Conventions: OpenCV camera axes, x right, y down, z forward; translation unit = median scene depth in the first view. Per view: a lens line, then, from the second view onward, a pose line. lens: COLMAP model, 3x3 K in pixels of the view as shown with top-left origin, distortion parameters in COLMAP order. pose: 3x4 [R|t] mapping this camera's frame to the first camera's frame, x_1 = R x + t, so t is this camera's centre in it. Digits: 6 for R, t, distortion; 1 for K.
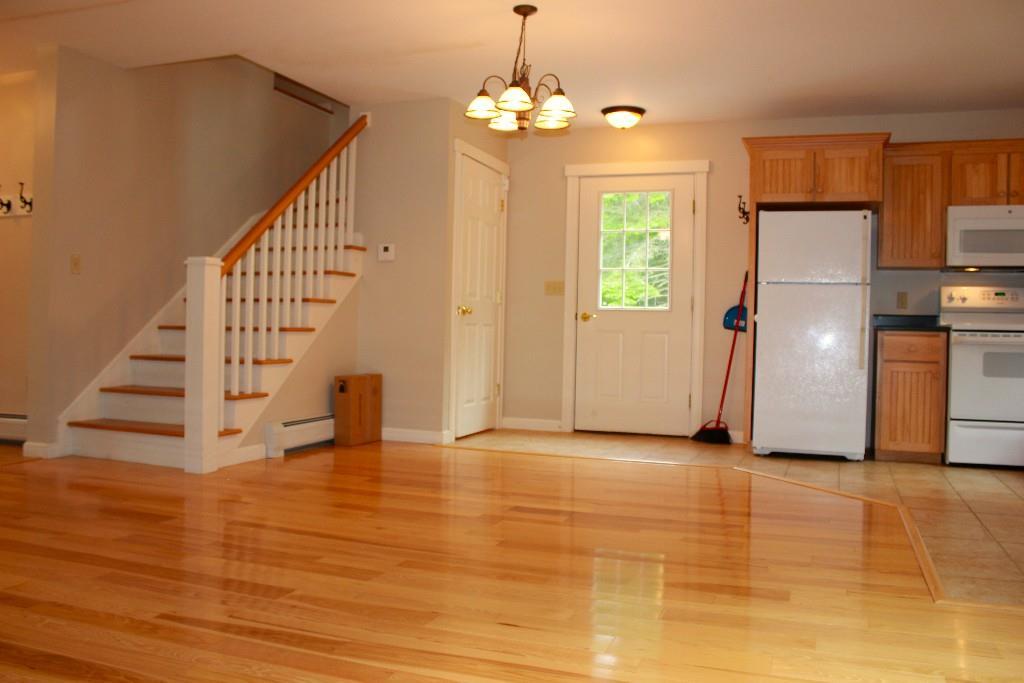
lens RADIAL K [[855.9, 0, 512.0], [0, 855.9, 341.5], [0, 0, 1]] dist [-0.066207, 0.000631]
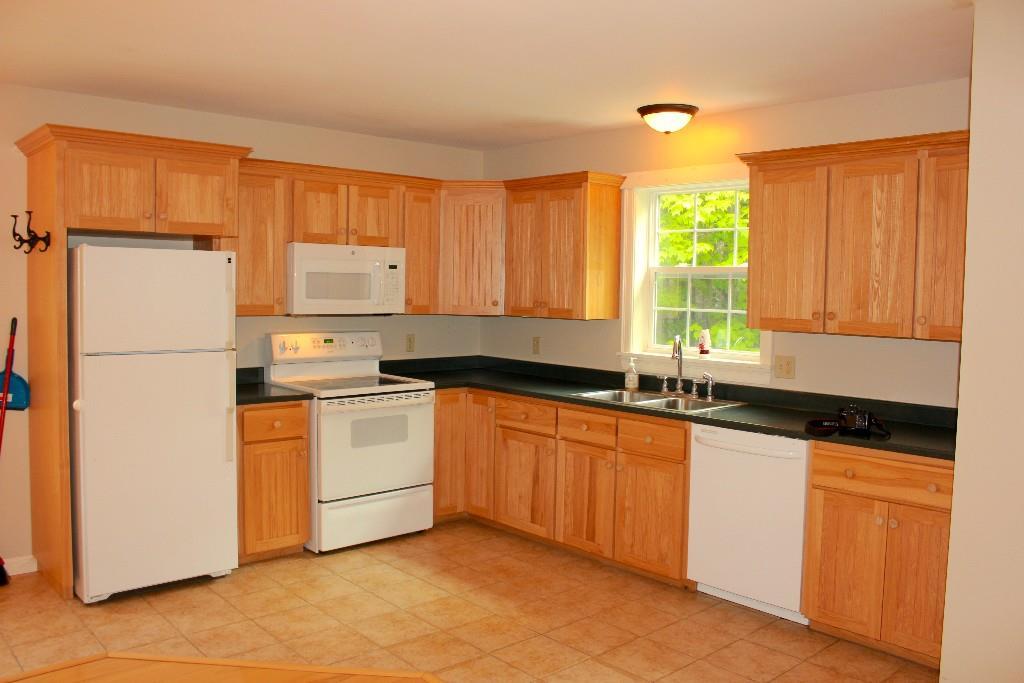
lens RADIAL K [[855.9, 0, 512.0], [0, 855.9, 341.5], [0, 0, 1]] dist [-0.066207, 0.000631]
pose [[0.472297, -0.071161, 0.878562, -0.124093], [0.002372, 0.996835, 0.079465, -0.130918], [-0.881436, -0.035447, 0.470971, 0.412398]]
